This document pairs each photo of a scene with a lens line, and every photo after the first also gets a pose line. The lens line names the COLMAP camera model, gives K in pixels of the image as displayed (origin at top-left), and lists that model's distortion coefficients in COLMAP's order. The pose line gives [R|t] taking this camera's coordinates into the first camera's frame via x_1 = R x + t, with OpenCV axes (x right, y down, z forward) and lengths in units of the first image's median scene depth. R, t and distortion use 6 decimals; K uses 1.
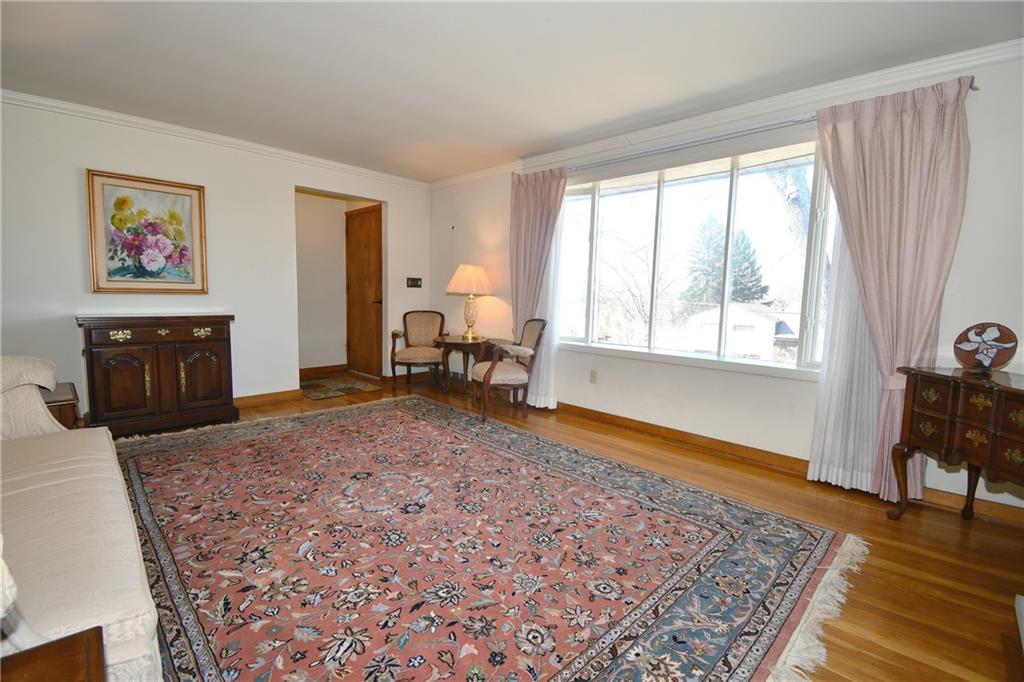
lens RADIAL K [[449.2, 0, 516.6], [0, 449.2, 336.0], [0, 0, 1]] dist [0.025245, -0.023917]
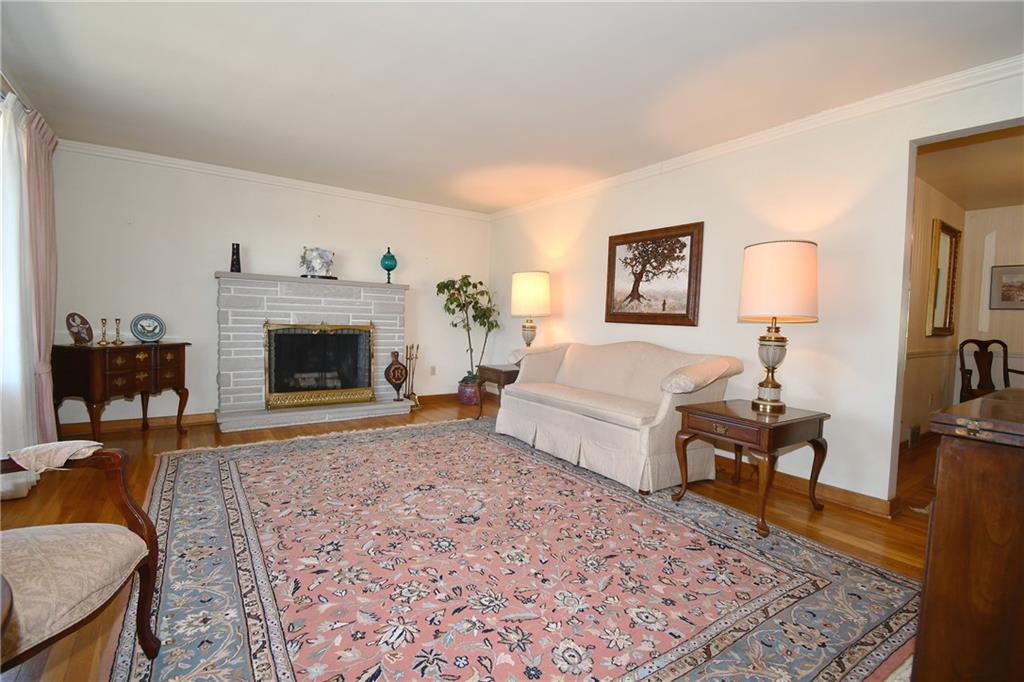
lens RADIAL K [[460.4, 0, 518.3], [0, 460.4, 337.5], [0, 0, 1]] dist [0.032972, -0.027219]
pose [[-0.982533, -0.057855, 0.176867, -0.578509], [-0.034364, 0.990506, 0.133106, -0.166764], [-0.182888, 0.124703, -0.975193, 1.817641]]
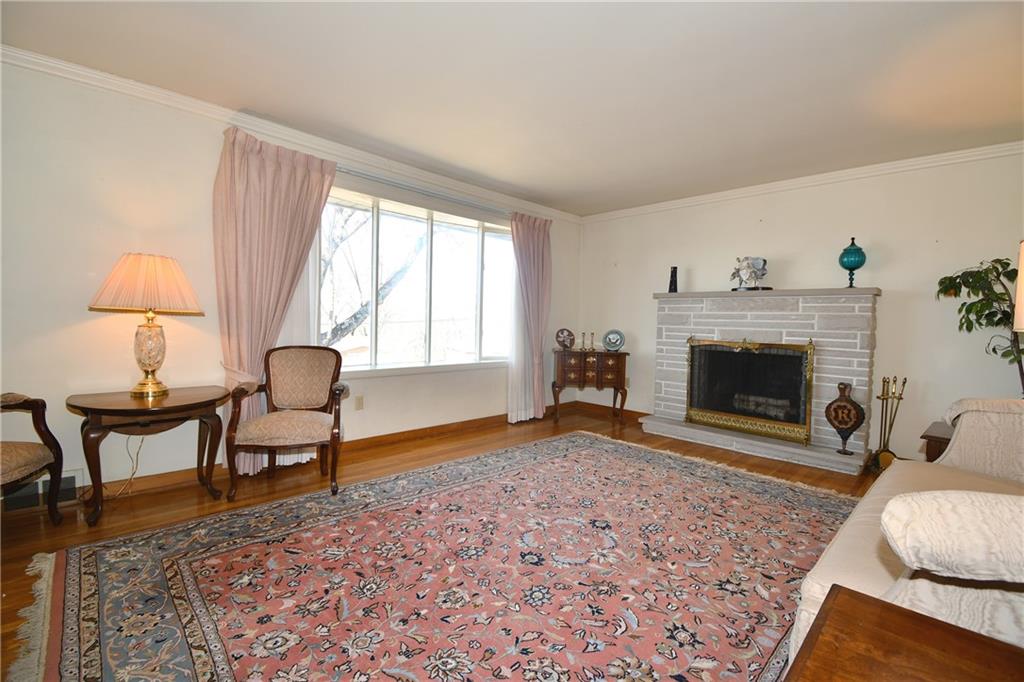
lens RADIAL K [[450.9, 0, 501.7], [0, 450.9, 337.9], [0, 0, 1]] dist [0.020026, -0.025213]
pose [[0.029784, -0.059549, 0.997781, -1.089832], [0.067471, 0.996067, 0.057432, -0.112418], [-0.997277, 0.065611, 0.033684, 0.998649]]
